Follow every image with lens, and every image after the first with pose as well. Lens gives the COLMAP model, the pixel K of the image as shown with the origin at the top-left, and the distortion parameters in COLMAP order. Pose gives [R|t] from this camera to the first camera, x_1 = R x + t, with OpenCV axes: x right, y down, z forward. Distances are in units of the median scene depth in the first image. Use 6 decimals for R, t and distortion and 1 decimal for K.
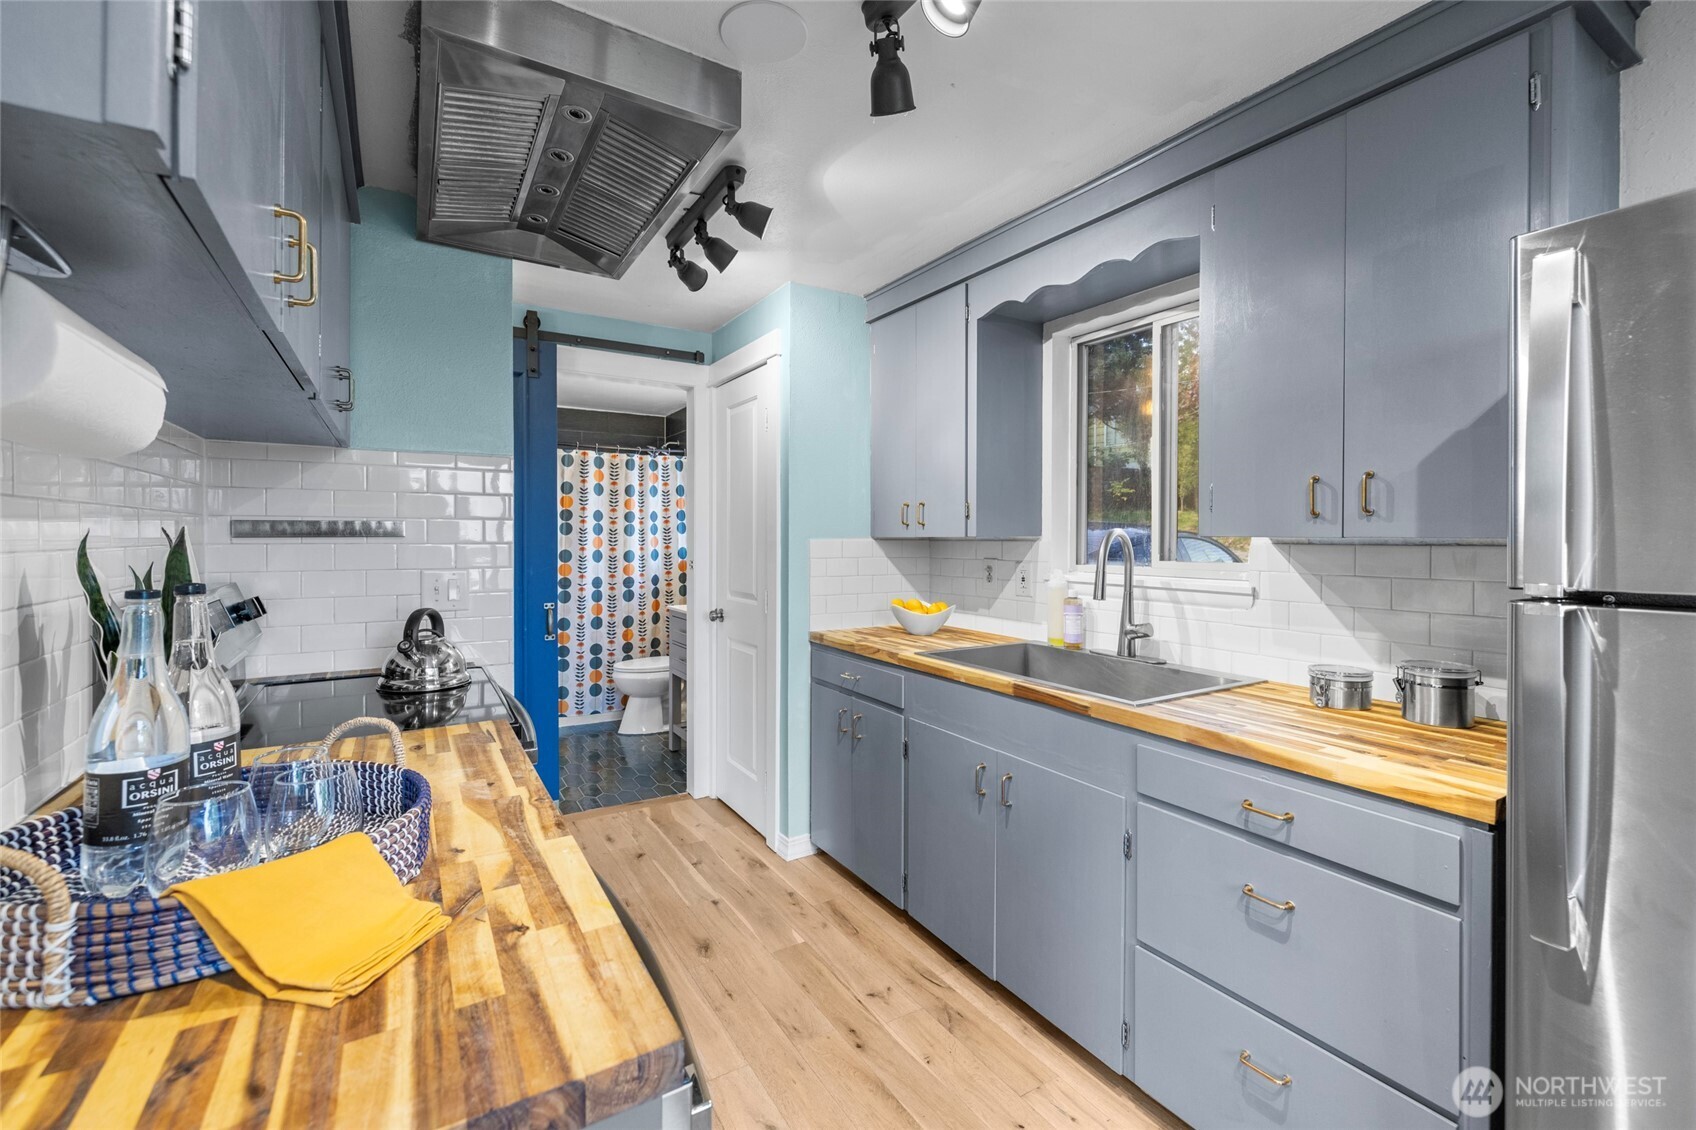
lens RADIAL K [[713.0, 0, 851.3], [0, 713.0, 547.5], [0, 0, 1]] dist [-0.000809, 0.000176]
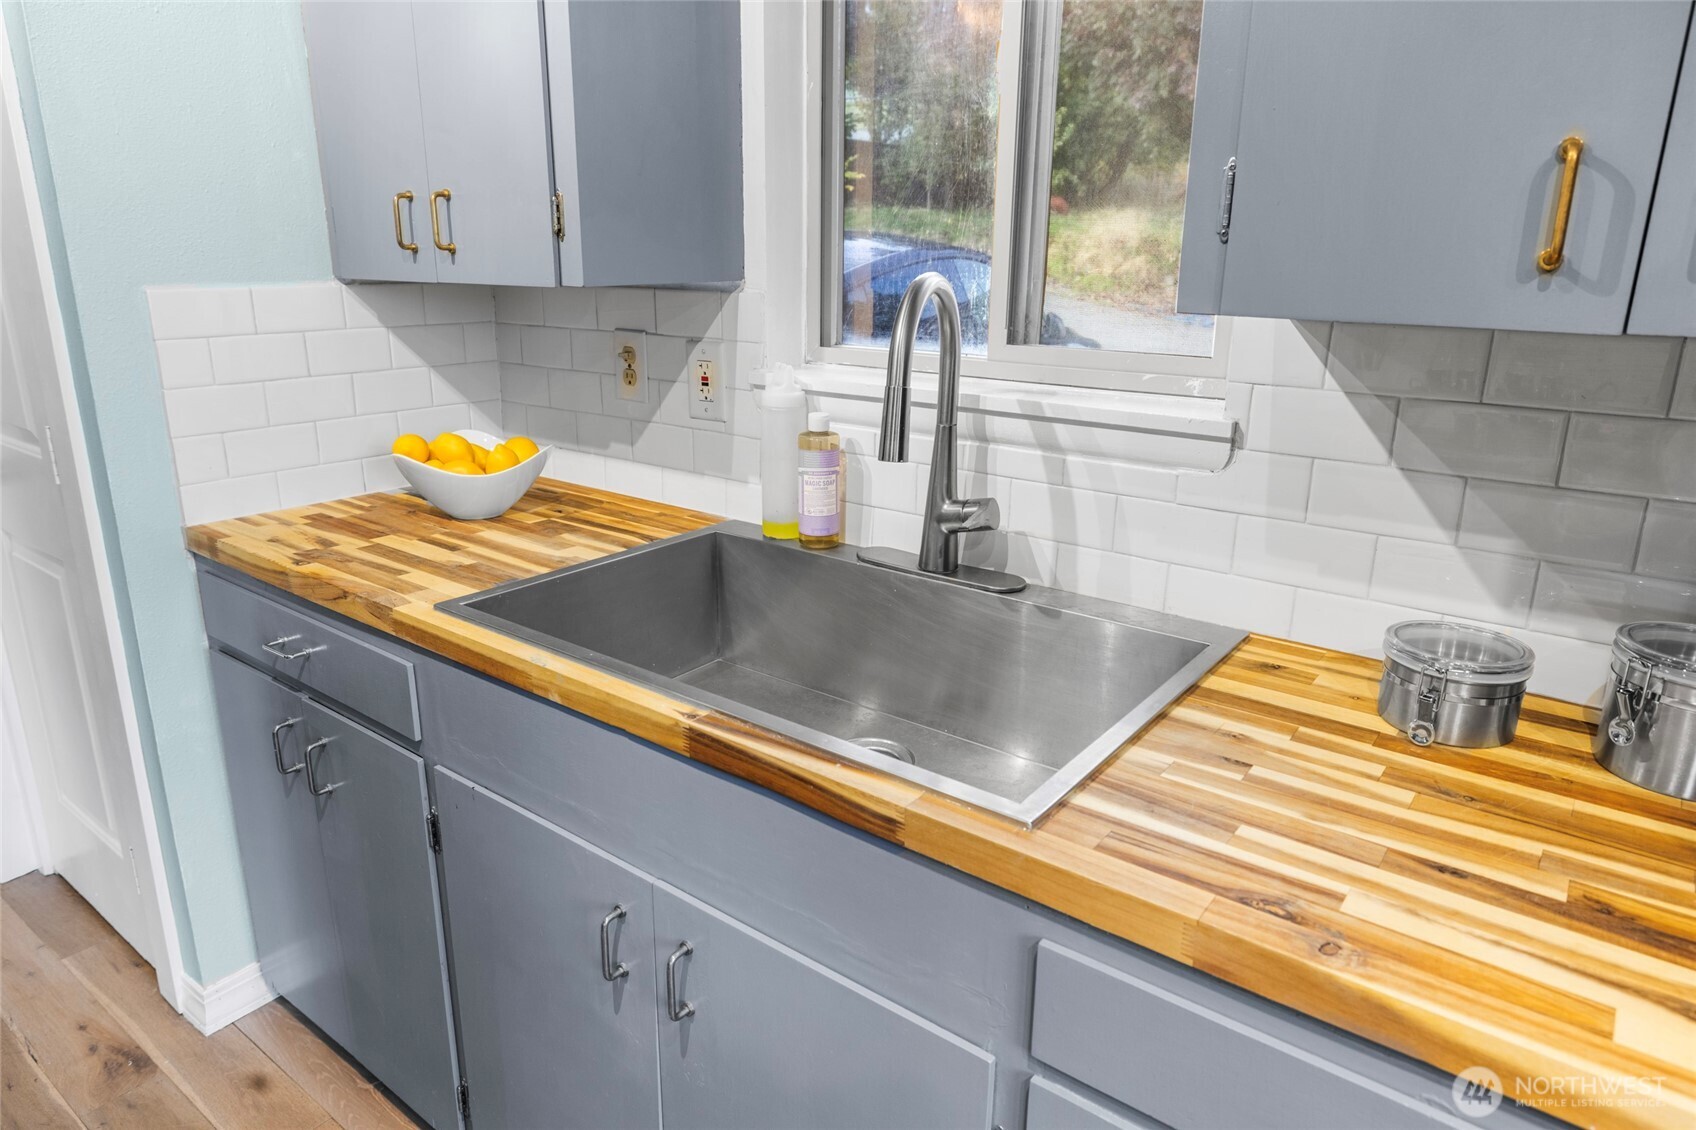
lens RADIAL K [[1056.3, 0, 829.9], [0, 1056.3, 551.4], [0, 0, 1]] dist [-0.001771, -0.001228]
pose [[0.939066, -0.090121, 0.331712, 0.086275], [-0.001013, 0.964289, 0.264851, -0.025857], [-0.343735, -0.249049, 0.905439, 0.352154]]
